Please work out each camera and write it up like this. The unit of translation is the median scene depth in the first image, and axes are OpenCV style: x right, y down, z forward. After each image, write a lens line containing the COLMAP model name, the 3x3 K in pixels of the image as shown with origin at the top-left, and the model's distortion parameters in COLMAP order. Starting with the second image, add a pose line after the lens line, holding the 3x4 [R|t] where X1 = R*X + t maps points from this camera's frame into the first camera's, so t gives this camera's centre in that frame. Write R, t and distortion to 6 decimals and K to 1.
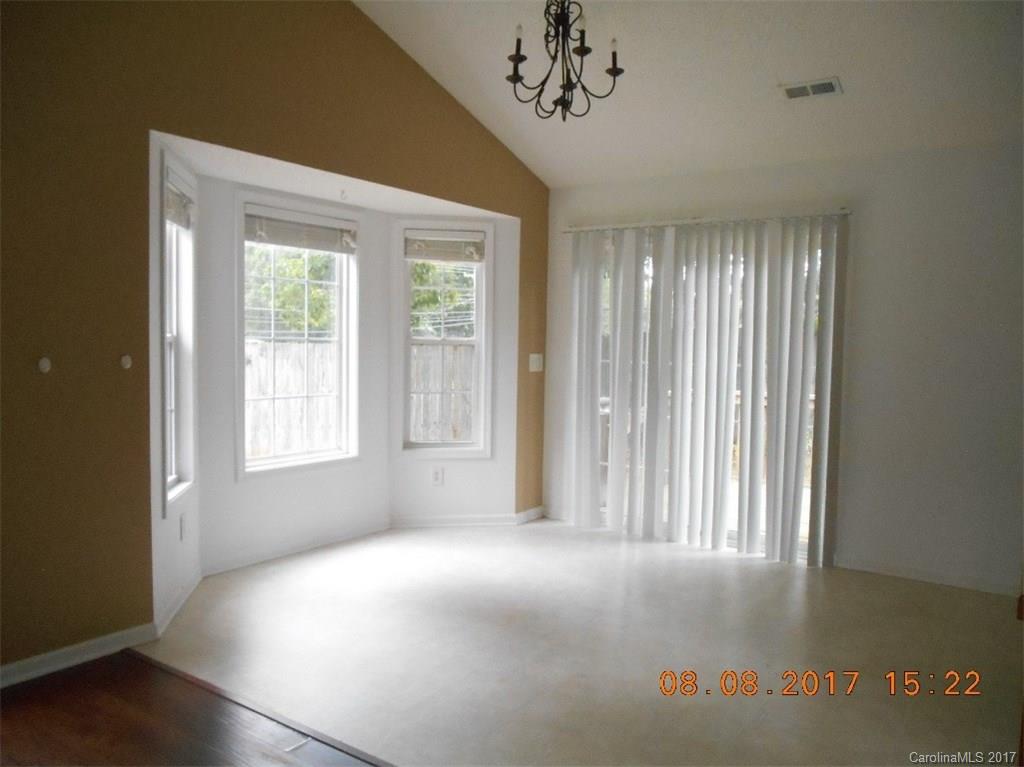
lens RADIAL K [[786.8, 0, 512.0], [0, 786.8, 383.5], [0, 0, 1]] dist [-0.032825, -0.000913]
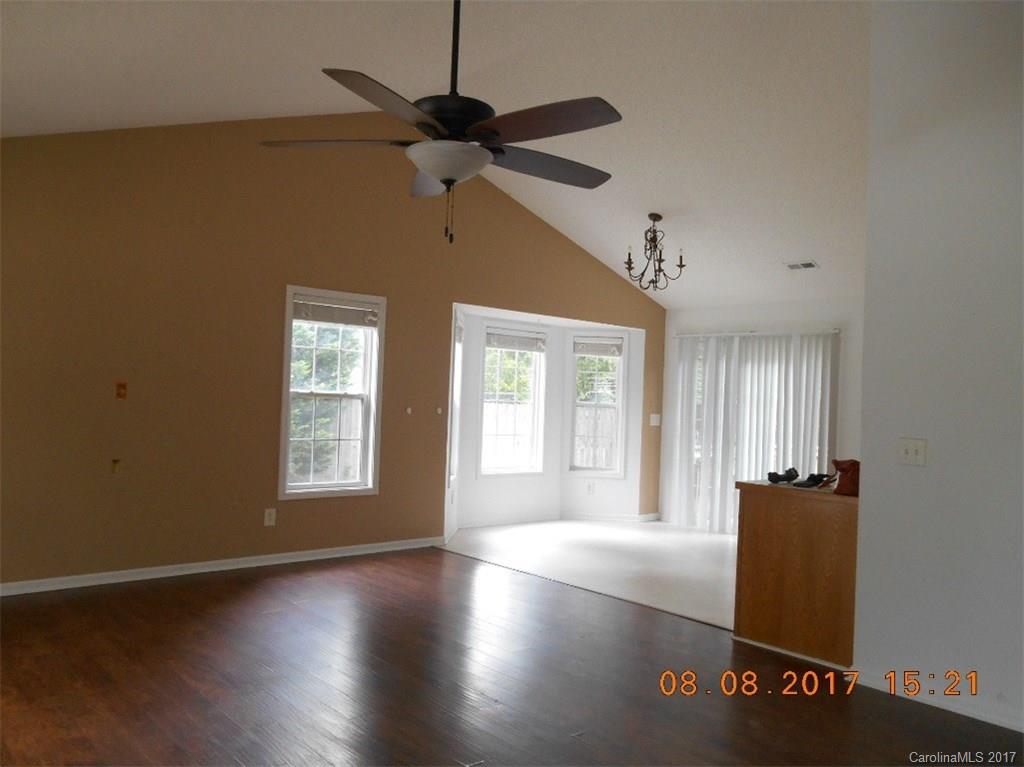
lens RADIAL K [[786.8, 0, 512.0], [0, 786.8, 383.5], [0, 0, 1]] dist [-0.032825, -0.000913]
pose [[0.973611, 0.017111, -0.227571, 0.117958], [-0.035243, 0.996496, -0.075856, 0.033667], [0.225475, 0.081874, 0.970802, -0.647628]]
